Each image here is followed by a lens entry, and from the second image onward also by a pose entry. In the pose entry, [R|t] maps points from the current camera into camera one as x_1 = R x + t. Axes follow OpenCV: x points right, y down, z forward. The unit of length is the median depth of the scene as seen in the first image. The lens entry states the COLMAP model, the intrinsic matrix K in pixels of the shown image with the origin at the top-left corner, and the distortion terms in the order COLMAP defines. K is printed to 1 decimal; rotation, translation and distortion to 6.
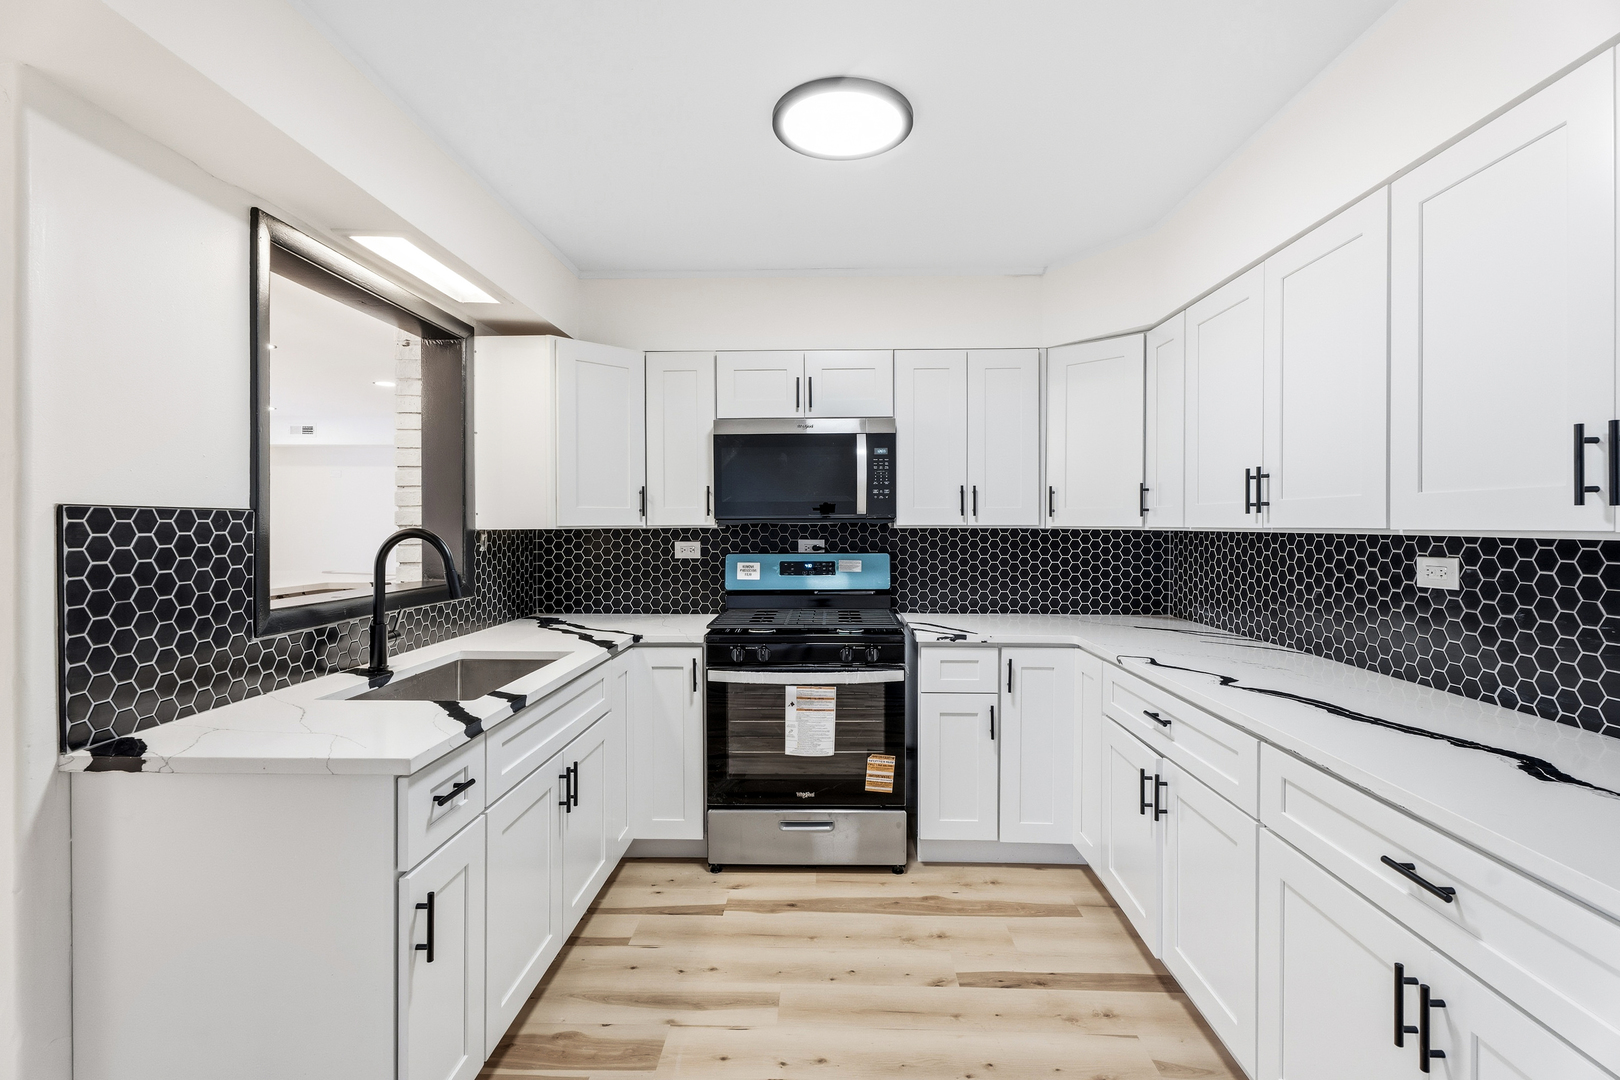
lens RADIAL K [[733.5, 0, 806.7], [0, 733.5, 525.6], [0, 0, 1]] dist [0.002701, 0.001576]
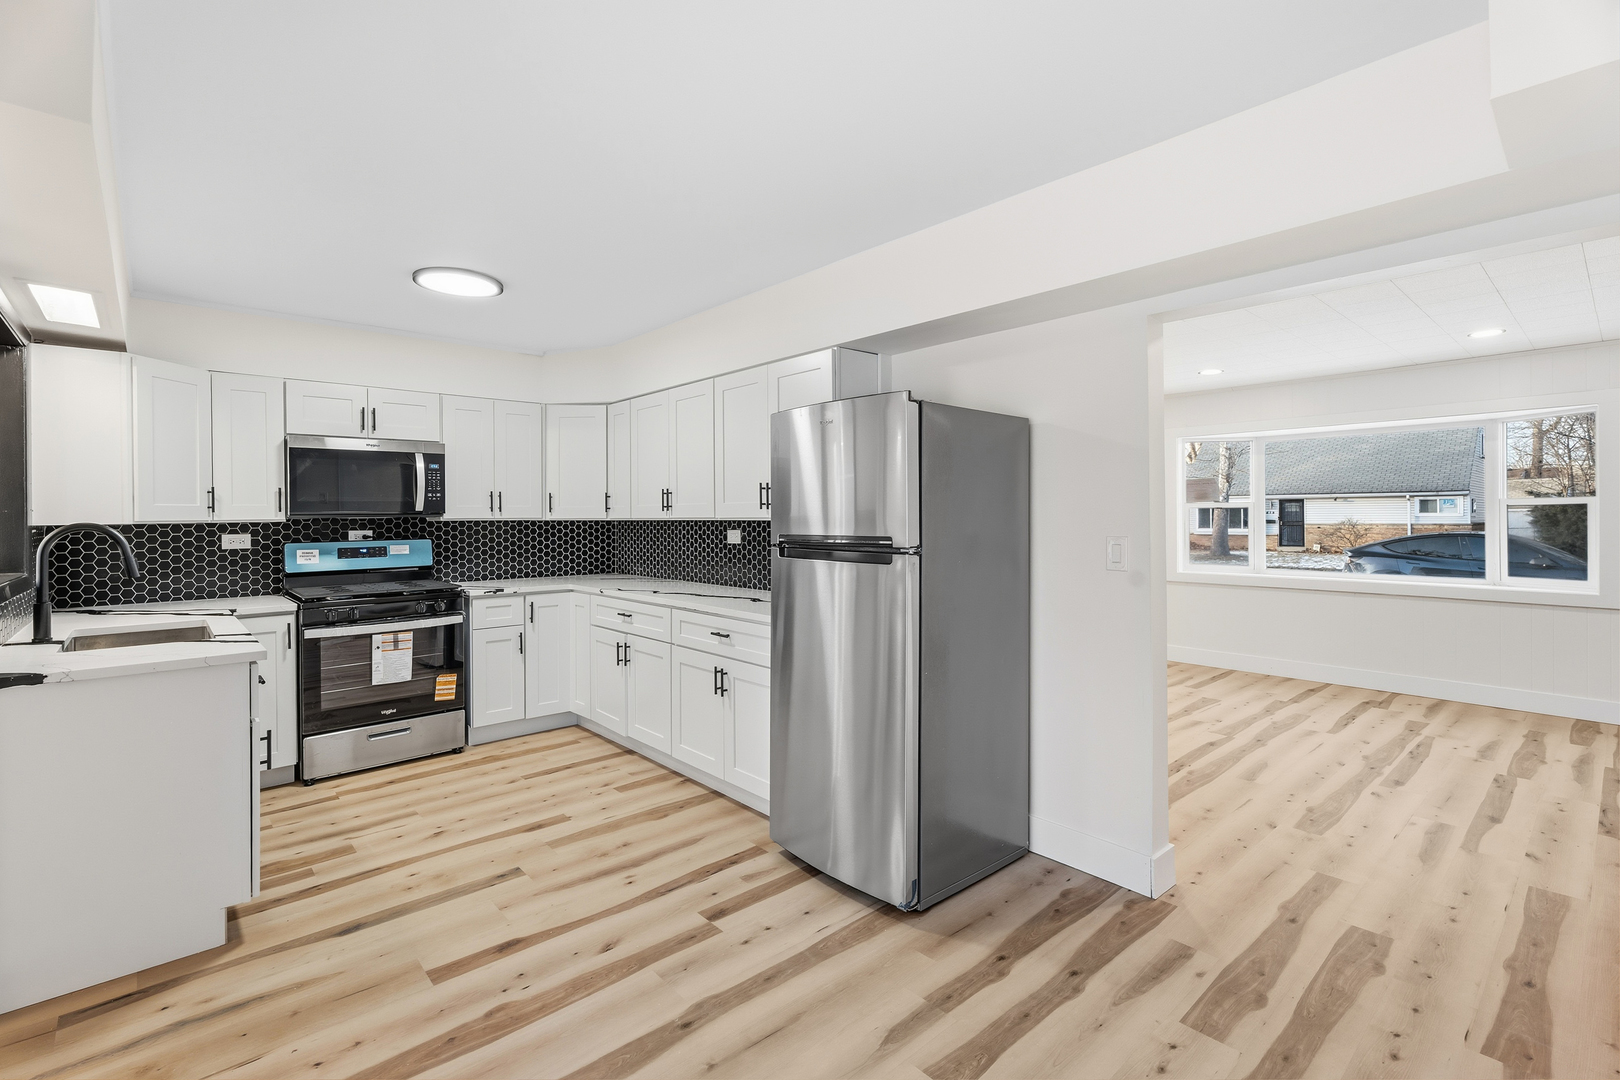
lens RADIAL K [[733.5, 0, 806.7], [0, 733.5, 525.6], [0, 0, 1]] dist [0.002701, 0.001576]
pose [[0.721621, -0.013685, 0.692153, -0.377039], [0.008250, 0.999904, 0.011167, 0.003362], [-0.692239, -0.002348, 0.721664, -0.540076]]
